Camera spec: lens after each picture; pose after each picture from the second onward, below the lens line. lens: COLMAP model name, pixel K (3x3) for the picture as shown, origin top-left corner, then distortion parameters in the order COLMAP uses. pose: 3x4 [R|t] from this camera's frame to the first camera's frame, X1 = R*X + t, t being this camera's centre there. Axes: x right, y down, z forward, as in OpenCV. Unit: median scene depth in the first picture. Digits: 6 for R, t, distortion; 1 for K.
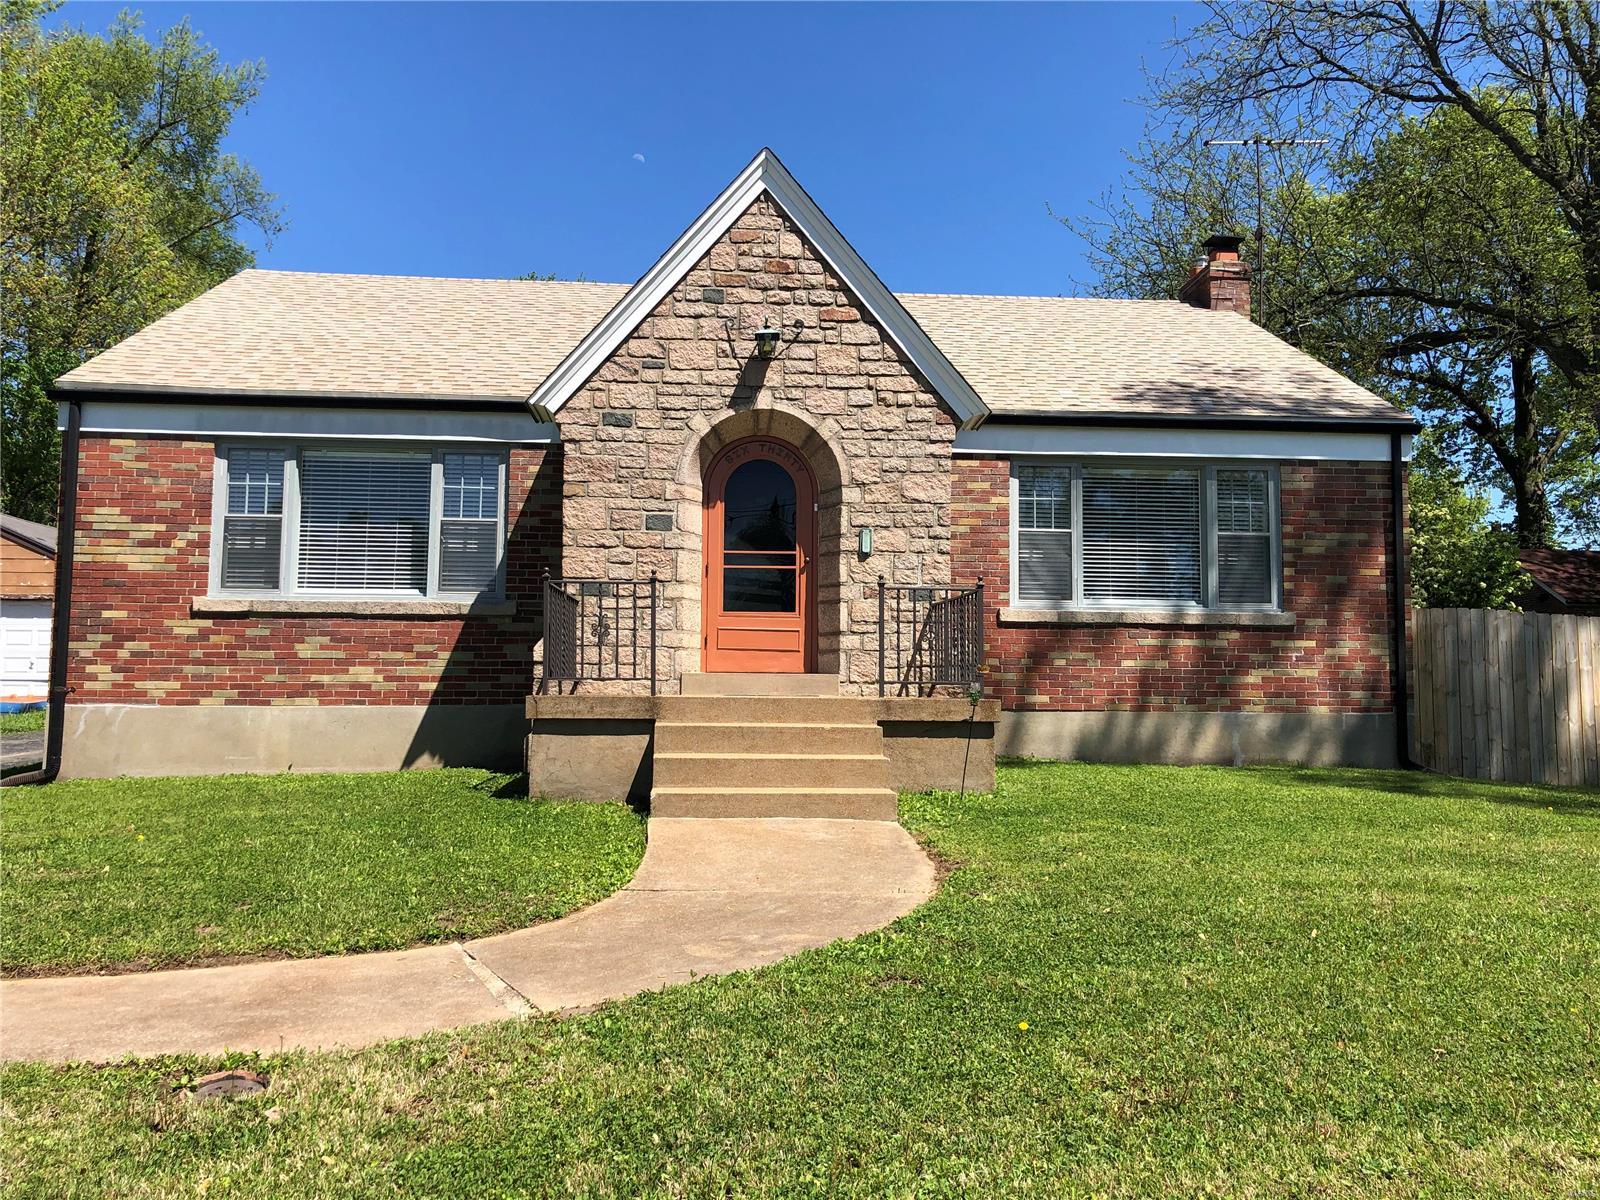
lens RADIAL K [[1267.6, 0, 800.0], [0, 1267.6, 600.0], [0, 0, 1]] dist [0.106678, -0.223899]
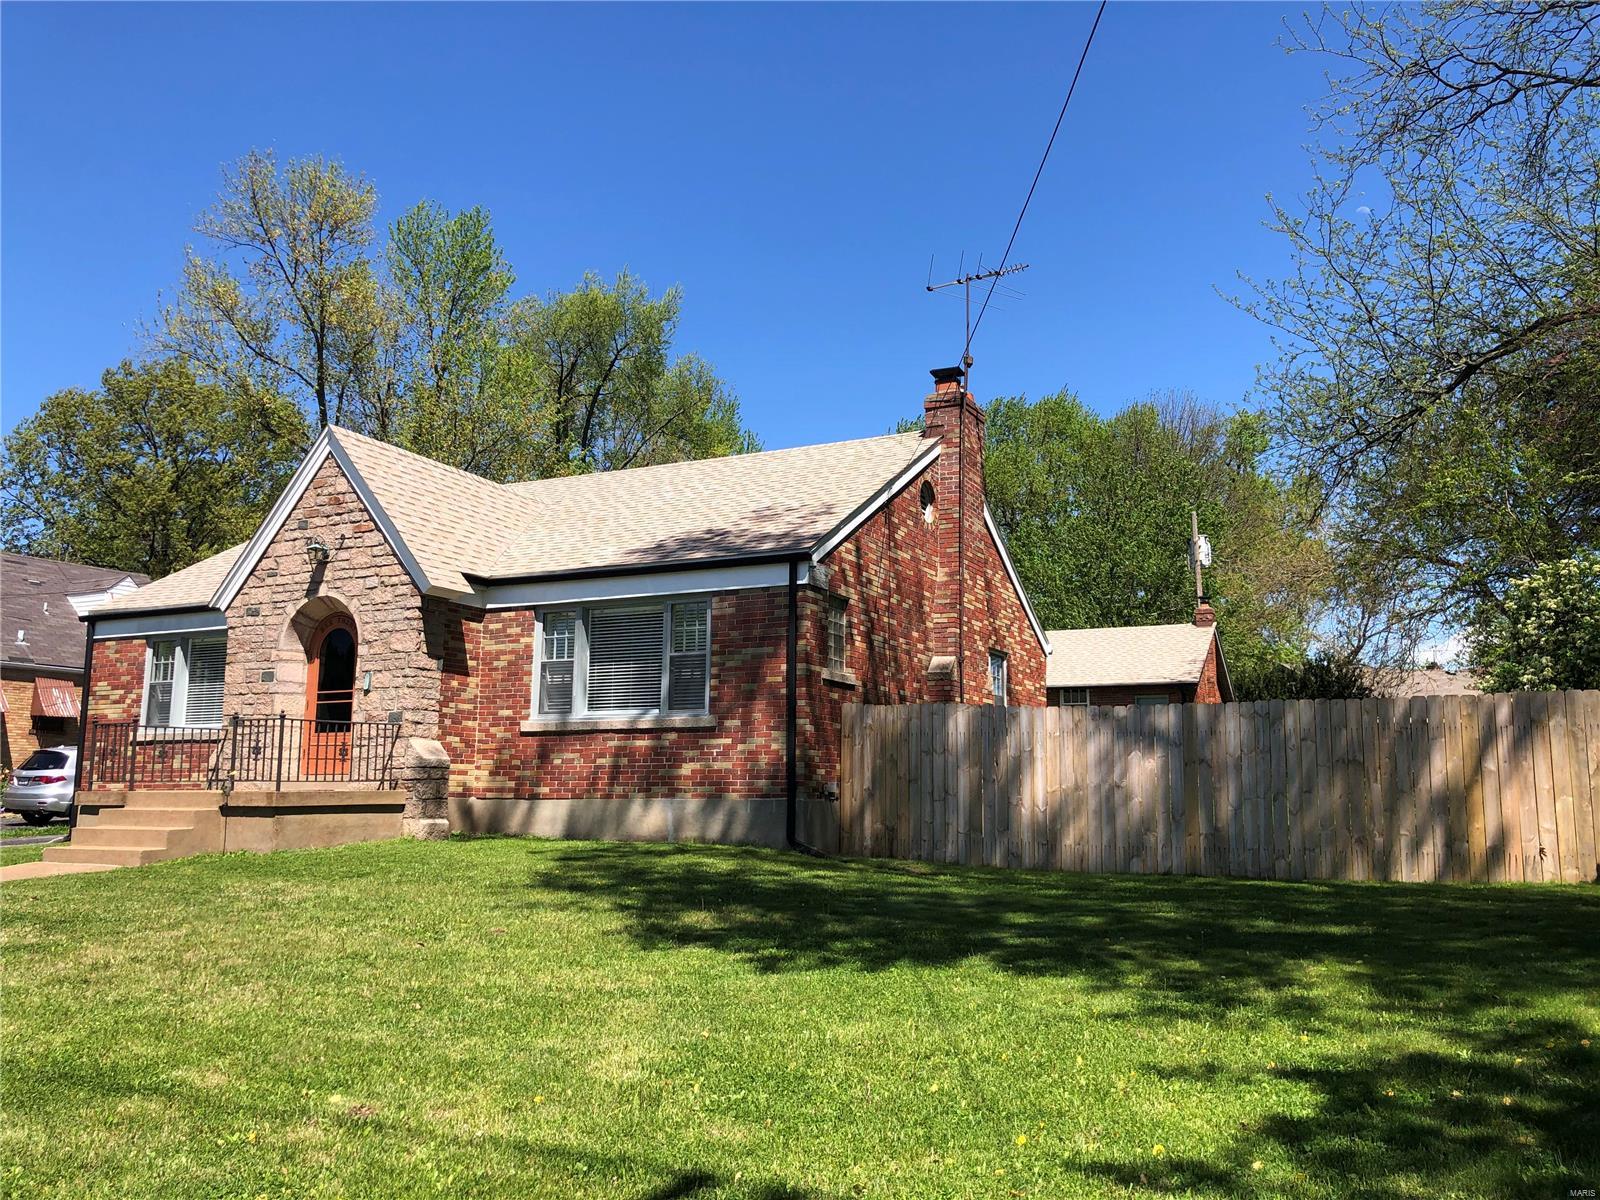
lens RADIAL K [[1267.6, 0, 800.0], [0, 1267.6, 600.0], [0, 0, 1]] dist [0.106678, -0.223899]
pose [[0.860471, -0.082043, -0.502851, 1.131284], [0.045001, 0.995331, -0.085388, 0.007225], [0.507509, 0.050845, 0.860145, -0.008259]]
